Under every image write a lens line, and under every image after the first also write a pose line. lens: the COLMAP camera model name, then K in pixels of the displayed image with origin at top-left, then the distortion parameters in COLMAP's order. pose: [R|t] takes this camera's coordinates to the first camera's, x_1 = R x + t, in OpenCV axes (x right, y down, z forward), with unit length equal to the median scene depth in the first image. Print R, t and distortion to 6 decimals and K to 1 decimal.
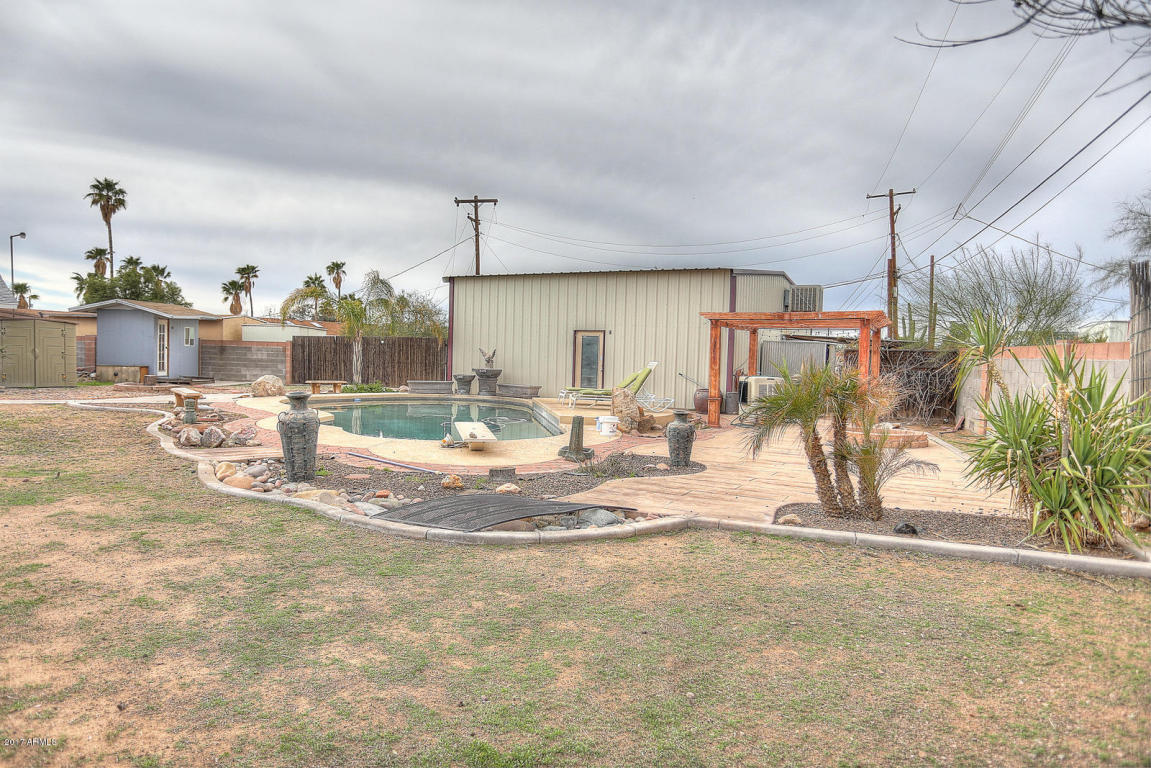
lens RADIAL K [[700.1, 0, 573.3], [0, 700.1, 387.1], [0, 0, 1]] dist [-0.057784, 0.046431]
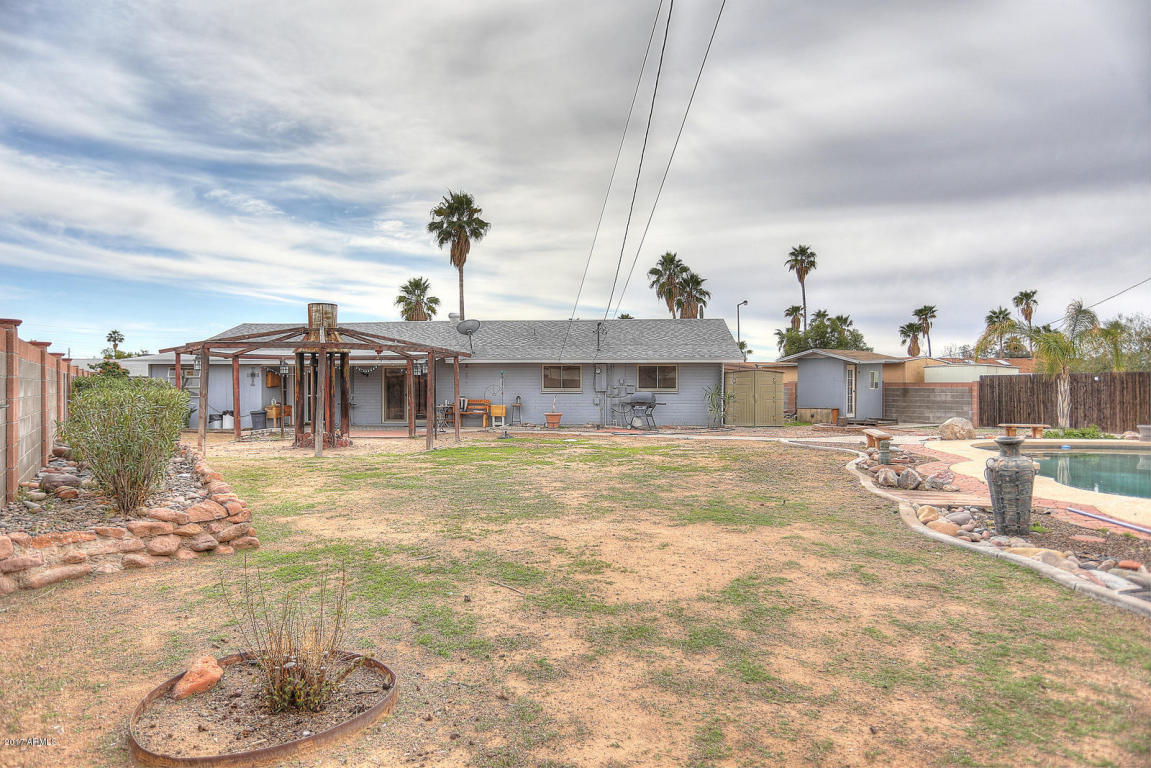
lens RADIAL K [[700.1, 0, 573.3], [0, 700.1, 387.1], [0, 0, 1]] dist [-0.057784, 0.046431]
pose [[0.615330, -0.027819, -0.787779, -0.009346], [-0.019559, 0.998531, -0.050540, -0.000471], [0.788027, 0.046507, 0.613882, -0.005277]]
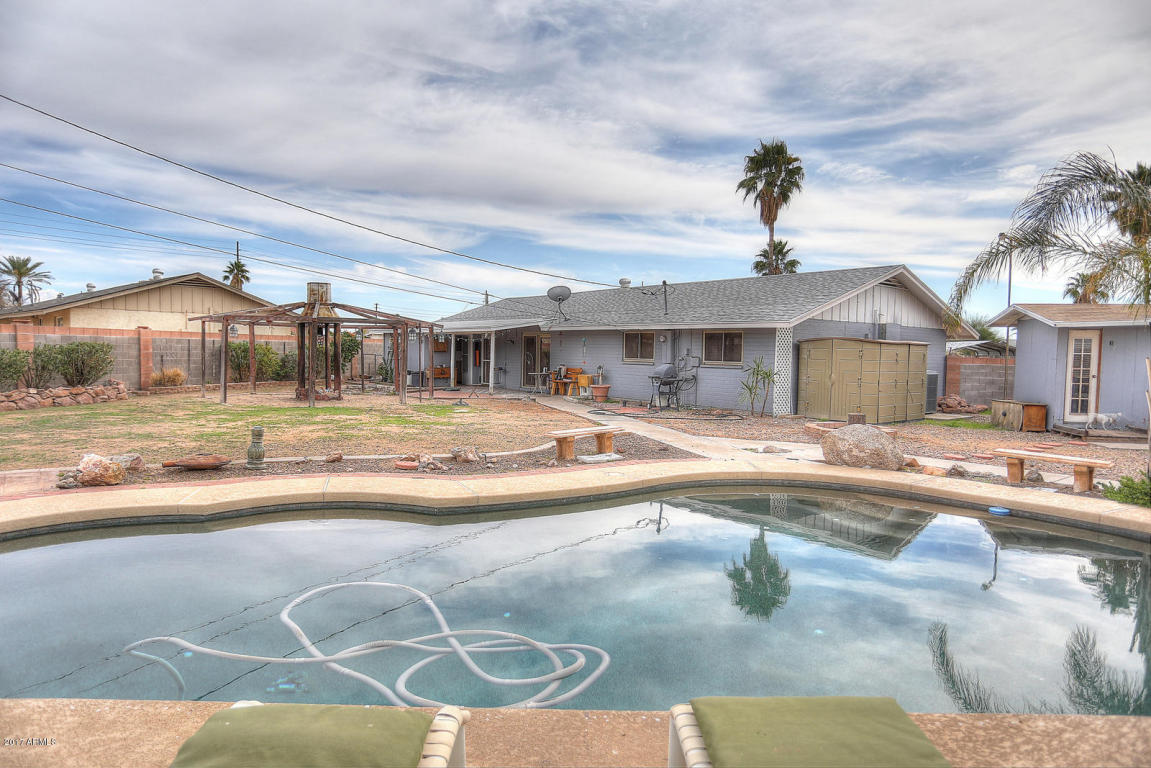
lens RADIAL K [[722.6, 0, 575.5], [0, 722.6, 384.0], [0, 0, 1]] dist [-0.028039, 0.041489]
pose [[-0.148066, 0.010955, -0.988917, 0.113160], [-0.073303, 0.997067, 0.022021, -0.032396], [0.986257, 0.075752, -0.146829, 0.668005]]
